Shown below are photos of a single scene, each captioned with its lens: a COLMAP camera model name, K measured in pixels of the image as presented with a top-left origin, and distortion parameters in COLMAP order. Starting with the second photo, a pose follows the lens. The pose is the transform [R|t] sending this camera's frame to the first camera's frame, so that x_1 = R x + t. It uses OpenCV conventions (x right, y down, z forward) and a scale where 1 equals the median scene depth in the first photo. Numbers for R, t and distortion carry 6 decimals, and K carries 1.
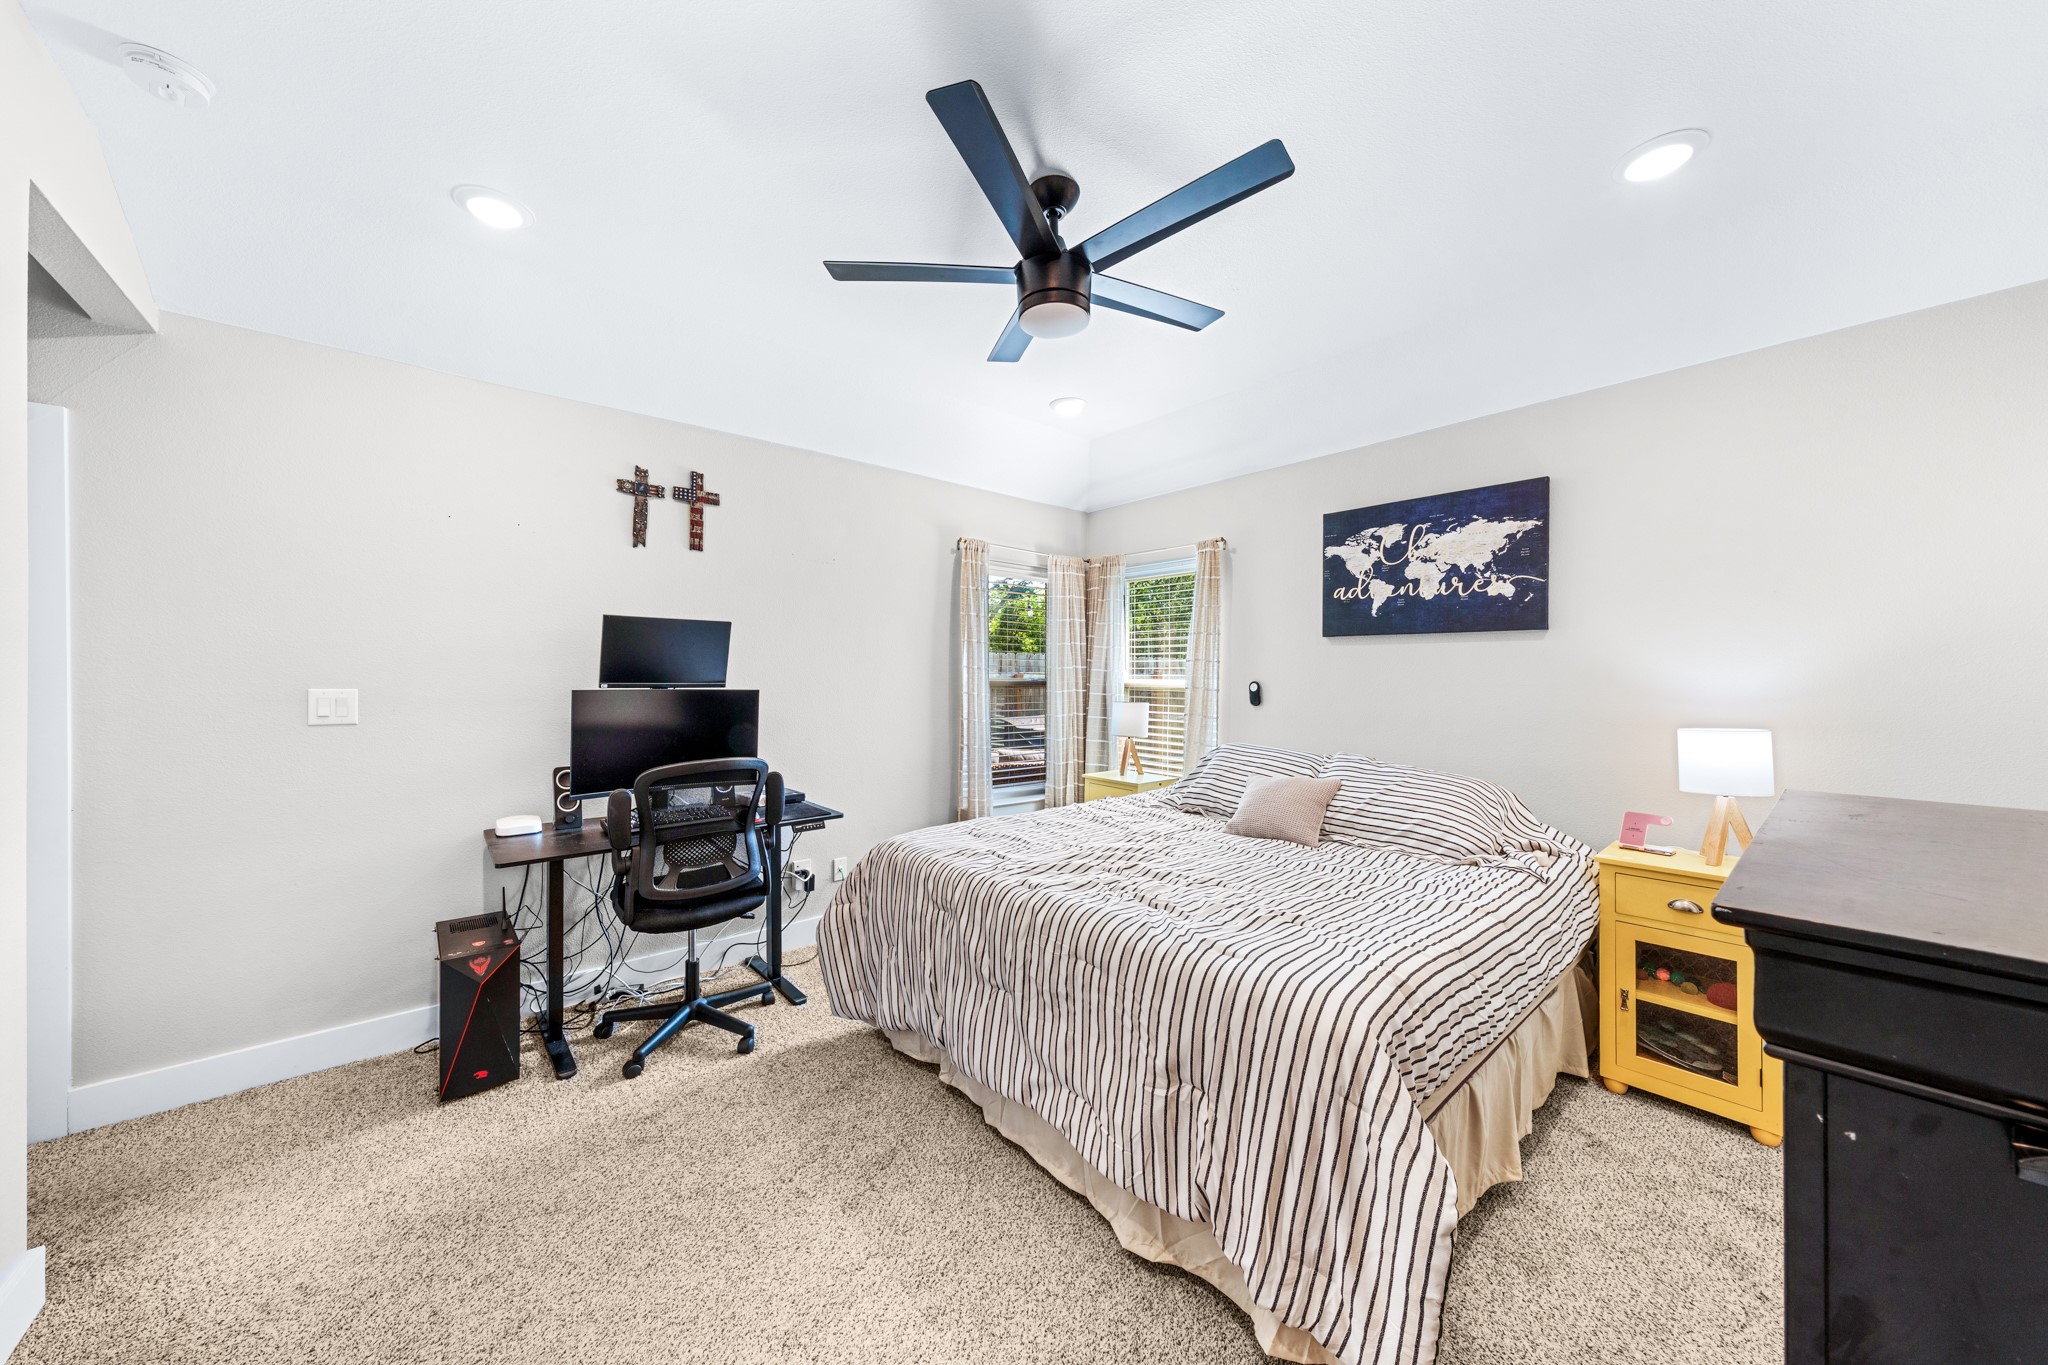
lens RADIAL K [[701.8, 0, 1019.8], [0, 701.8, 684.7], [0, 0, 1]] dist [-0.001025, 0.000202]
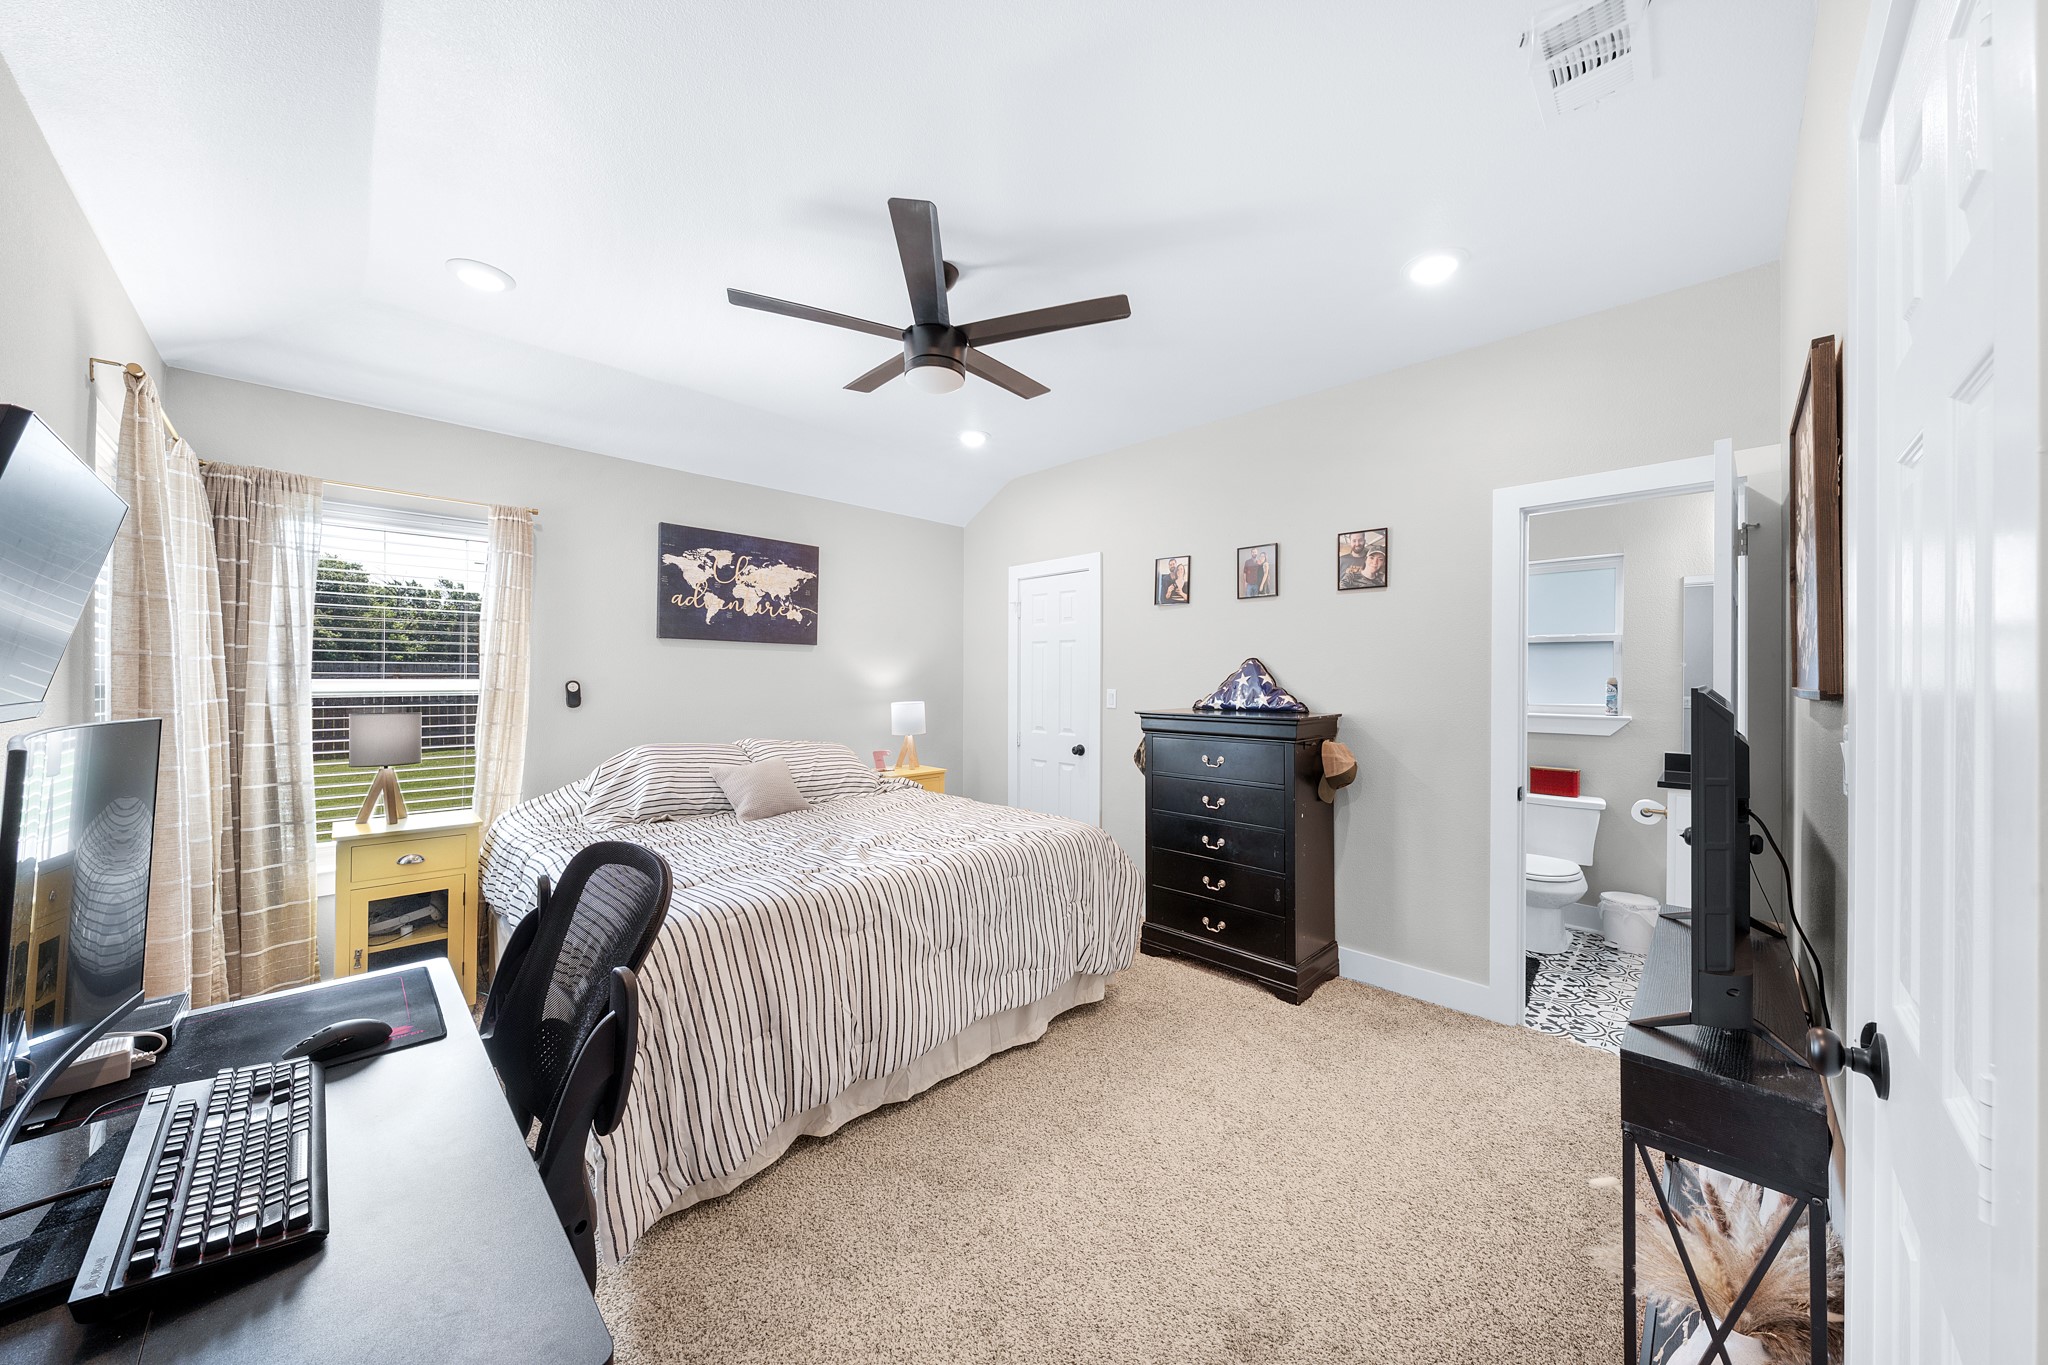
lens RADIAL K [[701.8, 0, 1020.3], [0, 701.8, 680.6], [0, 0, 1]] dist [-0.001025, 0.000202]
pose [[-0.084678, -0.006582, 0.996387, -0.729853], [0.010378, 0.999918, 0.007487, -0.006917], [-0.996354, 0.010975, -0.084603, 0.602607]]
